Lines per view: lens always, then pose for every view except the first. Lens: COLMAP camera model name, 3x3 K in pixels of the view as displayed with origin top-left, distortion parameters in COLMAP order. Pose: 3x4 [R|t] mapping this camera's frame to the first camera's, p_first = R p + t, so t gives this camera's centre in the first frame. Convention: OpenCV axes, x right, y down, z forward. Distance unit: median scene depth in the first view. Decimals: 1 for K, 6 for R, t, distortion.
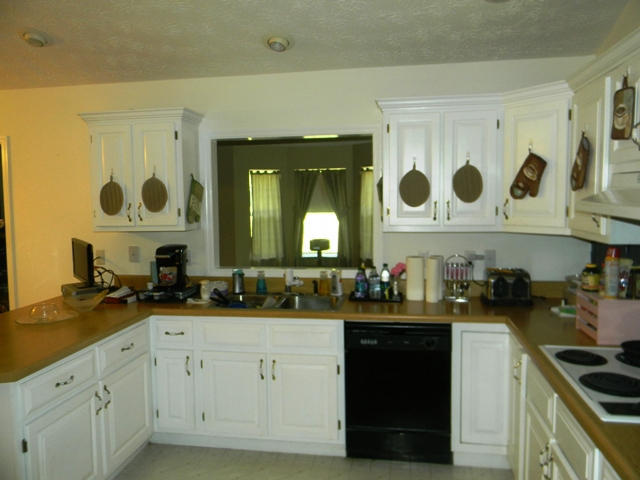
lens RADIAL K [[518.4, 0, 319.7], [0, 518.4, 240.3], [0, 0, 1]] dist [-0.014376, -0.000263]
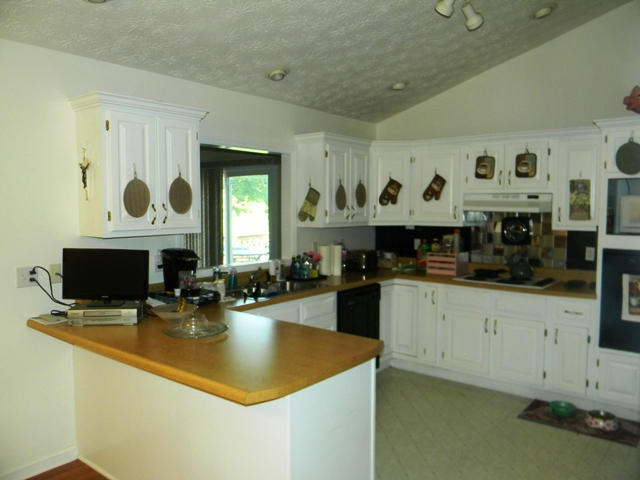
lens RADIAL K [[518.4, 0, 320.1], [0, 518.4, 239.8], [0, 0, 1]] dist [-0.014376, -0.000263]
pose [[0.496329, -0.044439, 0.866996, -1.044497], [0.058463, 0.998133, 0.017692, -0.008048], [-0.866164, 0.041907, 0.498000, 0.302530]]
